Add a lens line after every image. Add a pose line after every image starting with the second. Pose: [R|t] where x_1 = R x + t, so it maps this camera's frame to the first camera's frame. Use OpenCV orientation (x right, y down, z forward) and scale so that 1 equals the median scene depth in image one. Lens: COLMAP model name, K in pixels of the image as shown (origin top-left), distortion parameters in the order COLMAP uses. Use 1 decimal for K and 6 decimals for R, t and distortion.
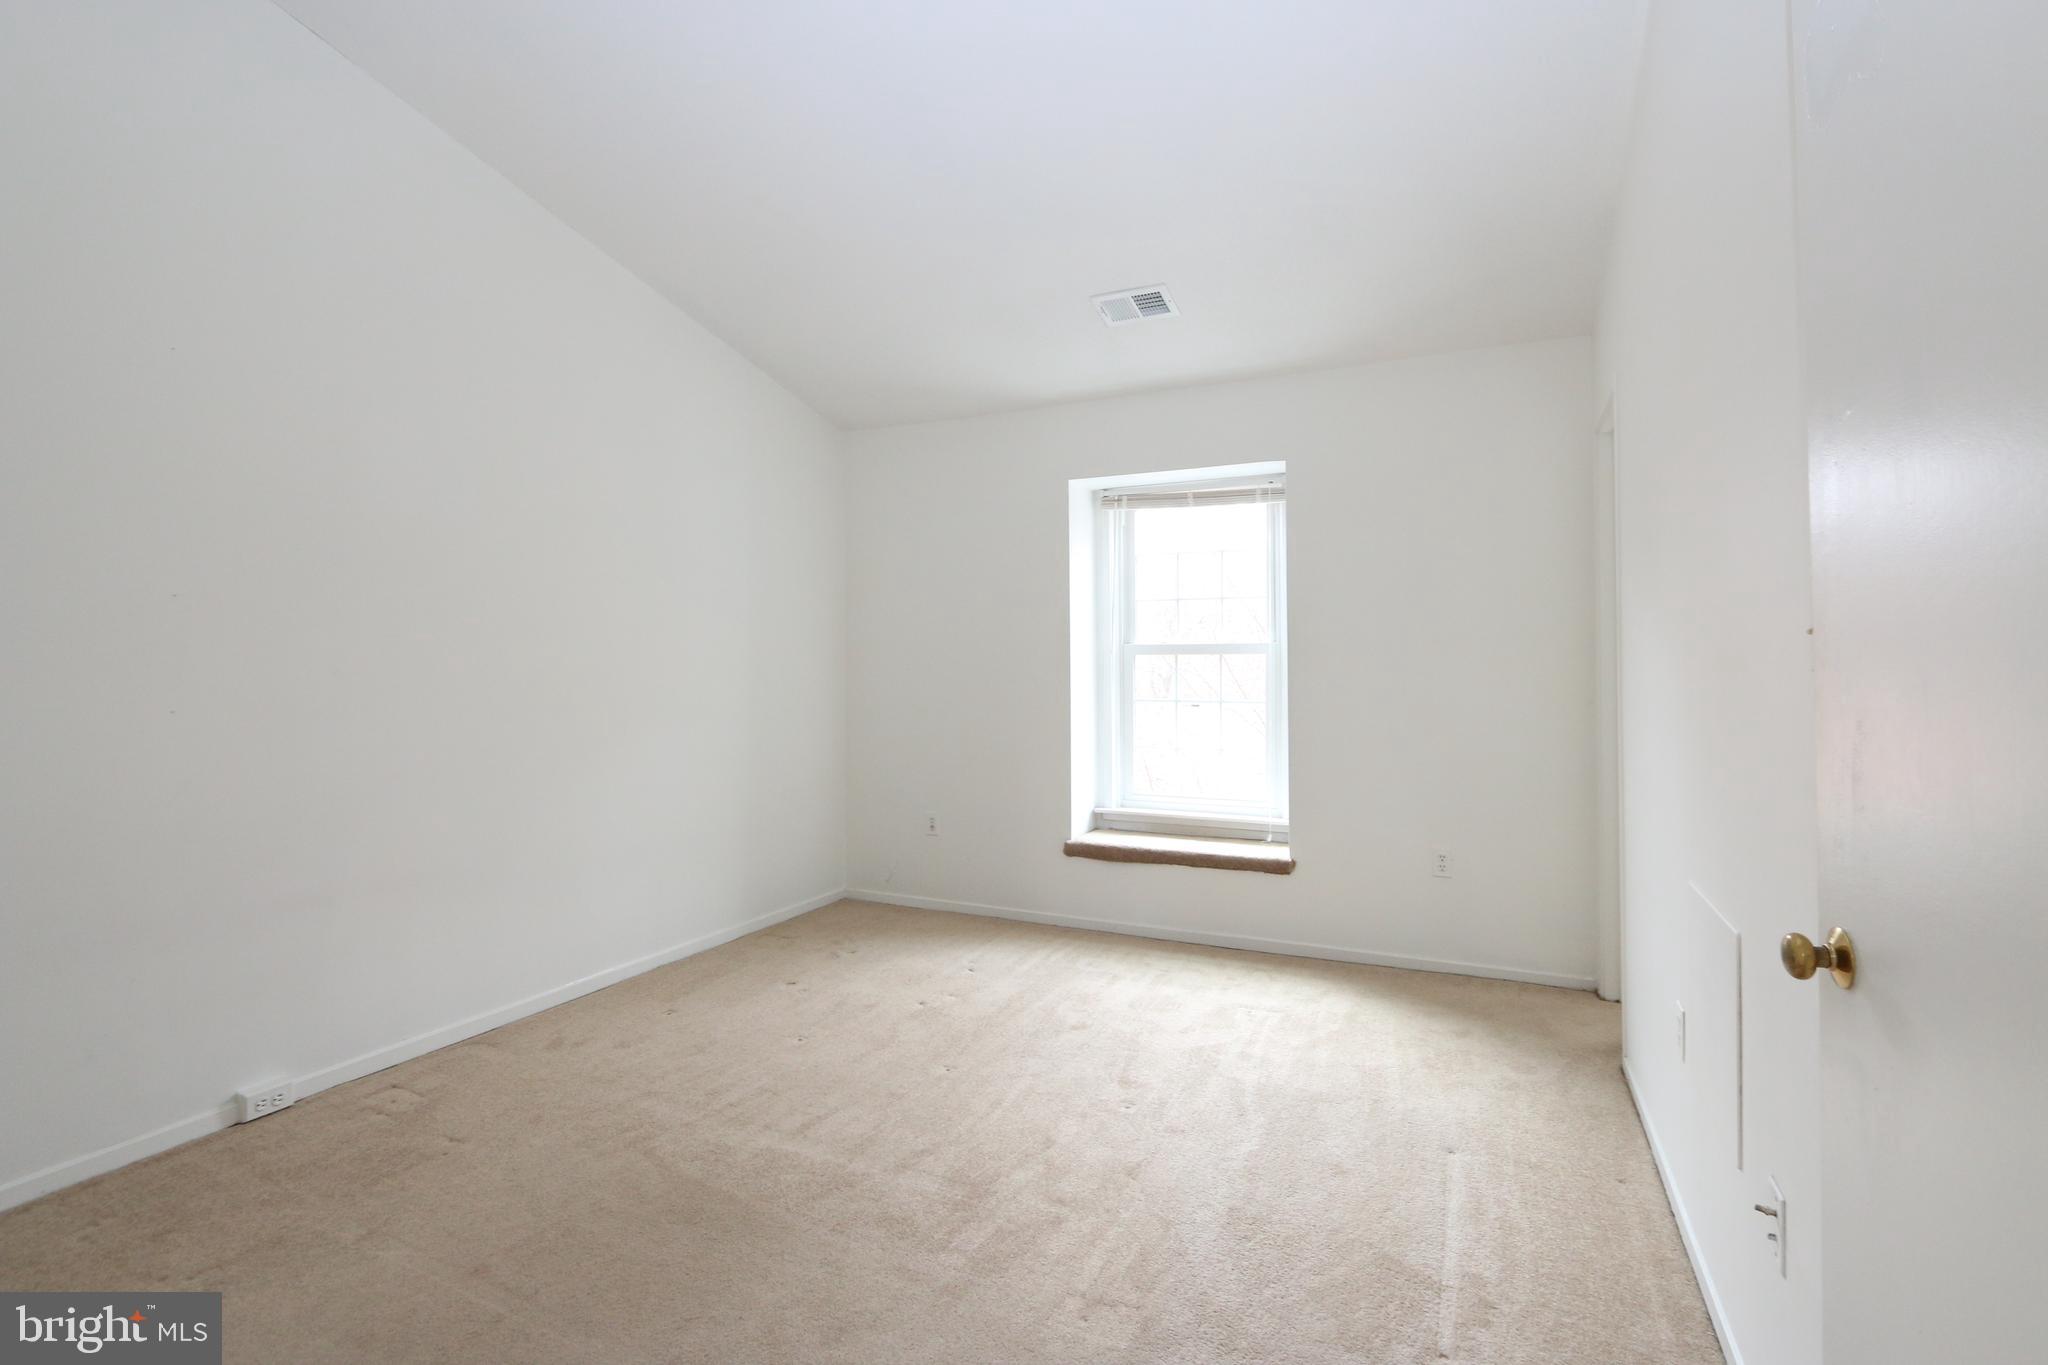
lens RADIAL K [[938.6, 0, 1039.8], [0, 938.6, 664.2], [0, 0, 1]] dist [-0.019471, 0.004185]
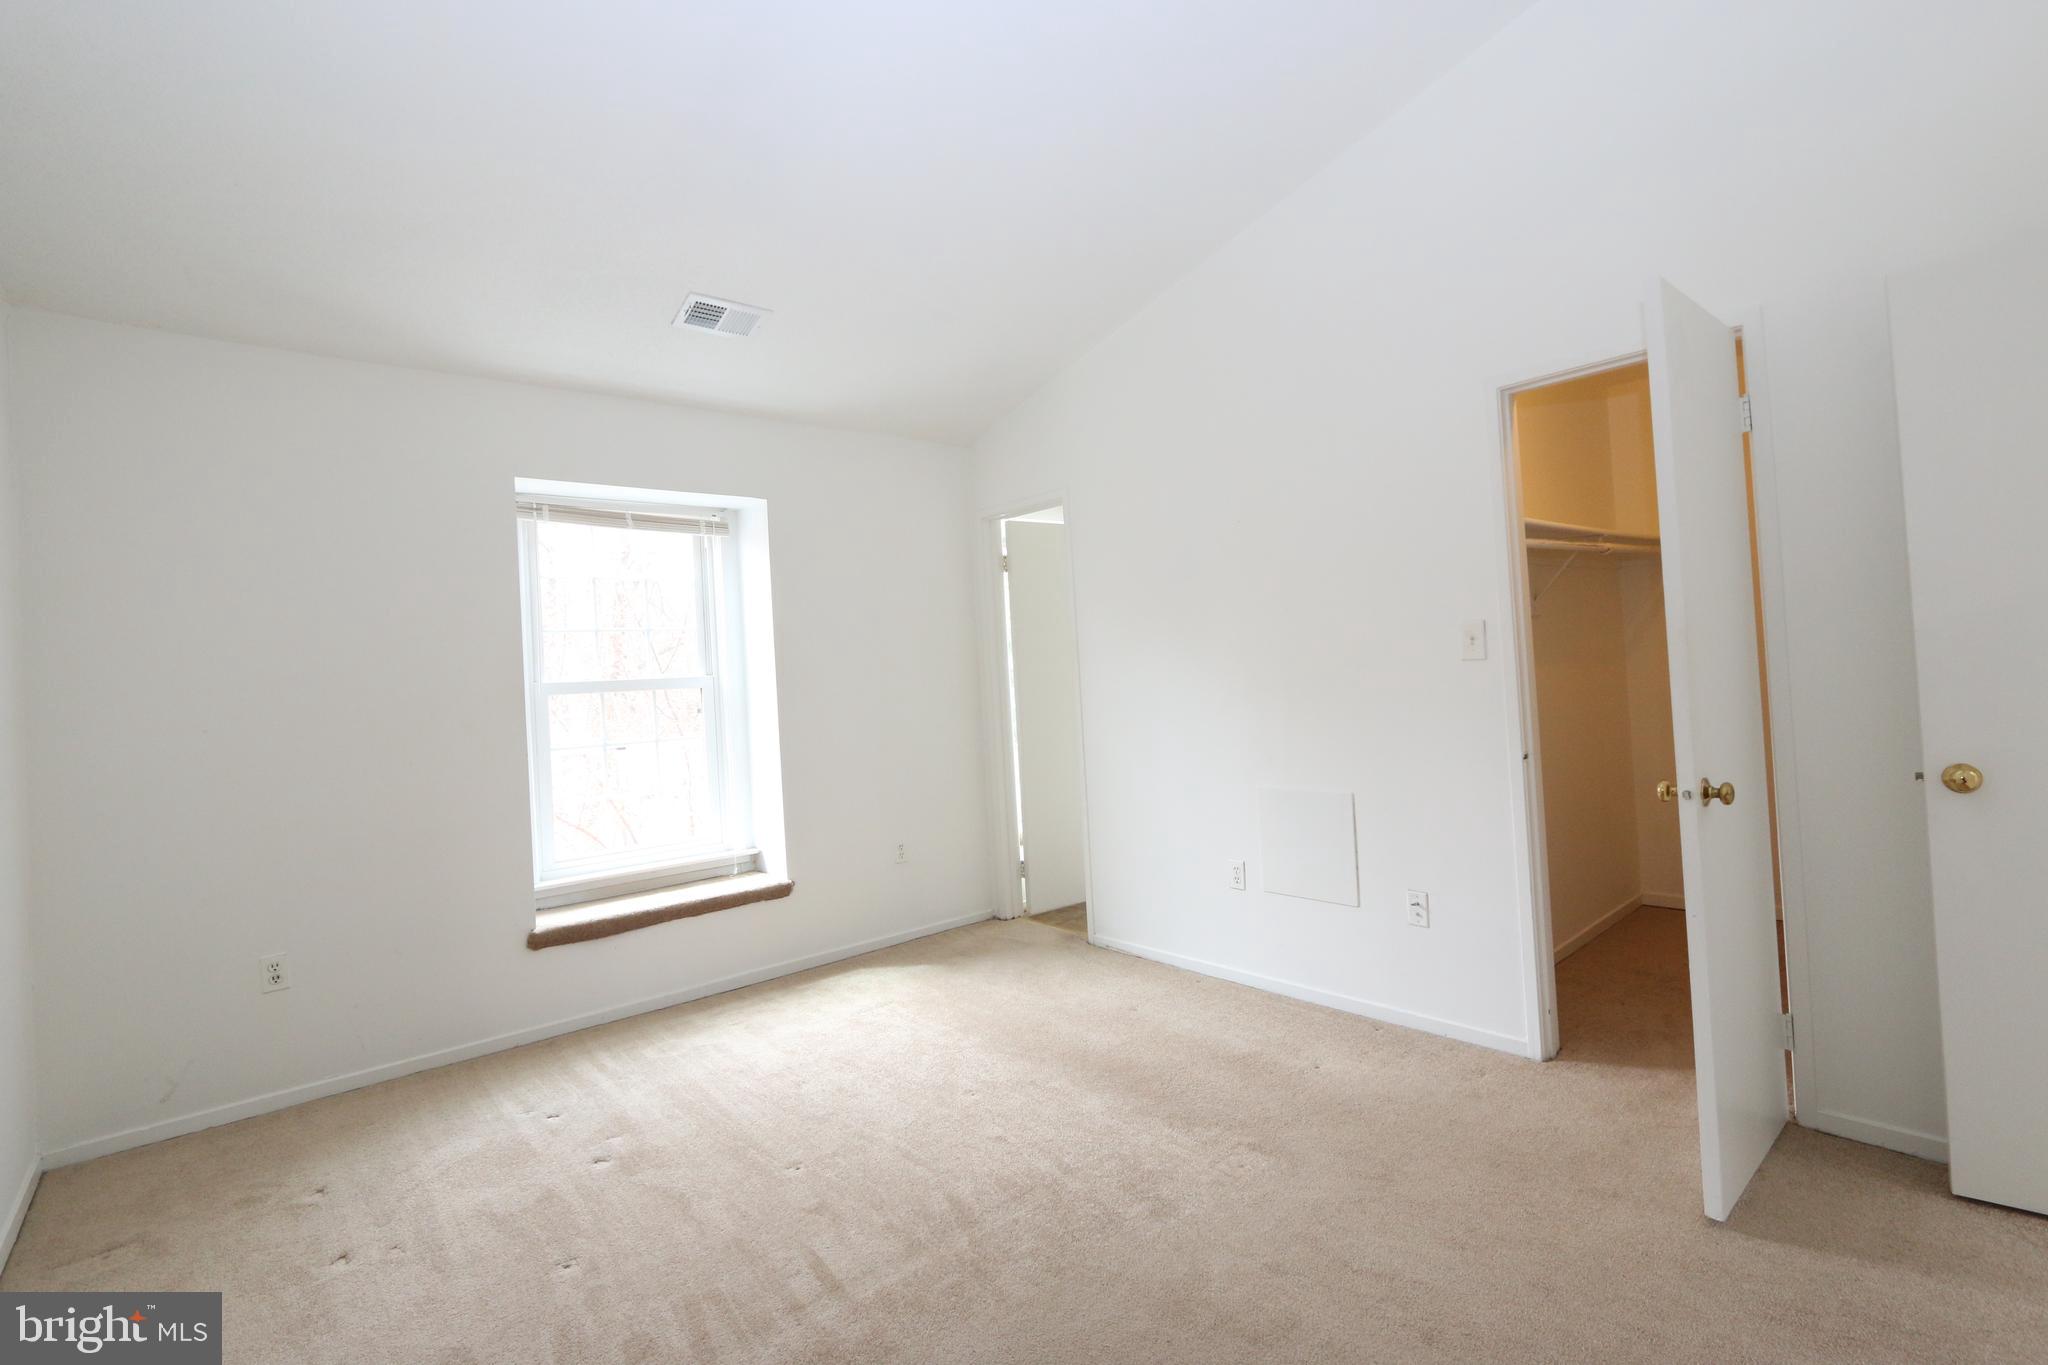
lens RADIAL K [[938.6, 0, 1036.9], [0, 938.6, 661.8], [0, 0, 1]] dist [-0.019471, 0.004185]
pose [[0.397784, -0.003444, 0.917472, -0.641264], [0.055770, 0.998235, -0.020432, 0.001947], [-0.915782, 0.059295, 0.397274, 0.353104]]
